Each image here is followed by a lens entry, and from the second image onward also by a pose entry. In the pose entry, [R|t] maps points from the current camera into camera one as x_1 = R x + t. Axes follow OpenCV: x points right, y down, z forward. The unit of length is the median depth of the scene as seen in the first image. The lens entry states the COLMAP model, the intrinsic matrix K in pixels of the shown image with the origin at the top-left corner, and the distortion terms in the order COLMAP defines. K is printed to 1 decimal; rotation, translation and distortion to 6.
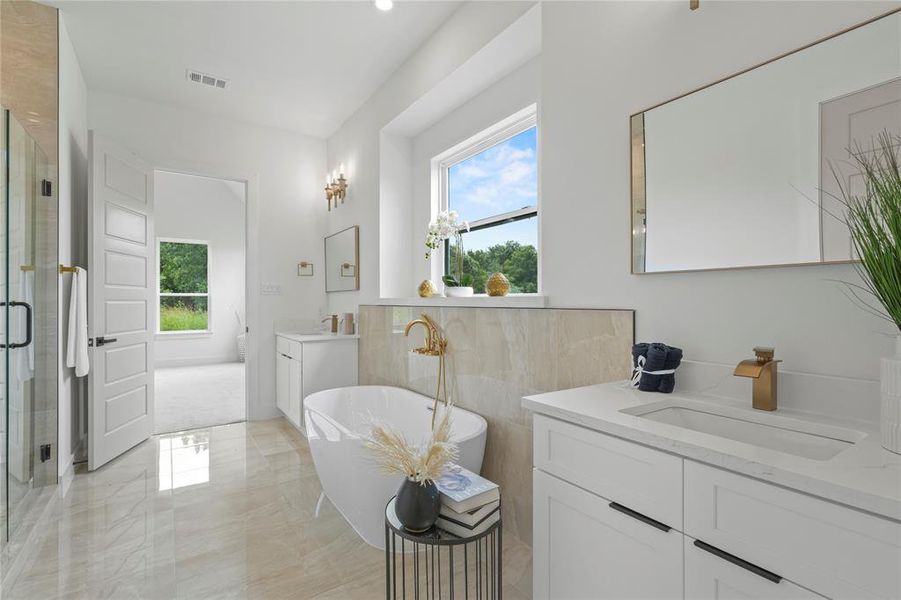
lens RADIAL K [[415.2, 0, 450.5], [0, 415.2, 300.0], [0, 0, 1]] dist [-0.000222, -0.000078]
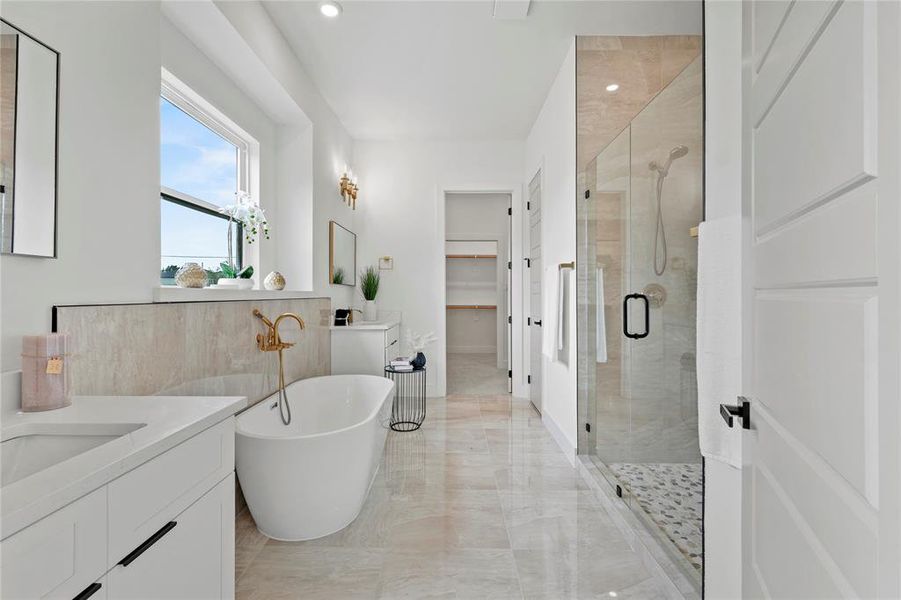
lens RADIAL K [[415.2, 0, 450.5], [0, 415.2, 300.0], [0, 0, 1]] dist [-0.000222, -0.000078]
pose [[-0.820552, -0.001653, 0.571570, -1.182531], [0.000617, 0.999993, 0.003778, 0.017424], [-0.571572, 0.003452, -0.820545, 1.980260]]
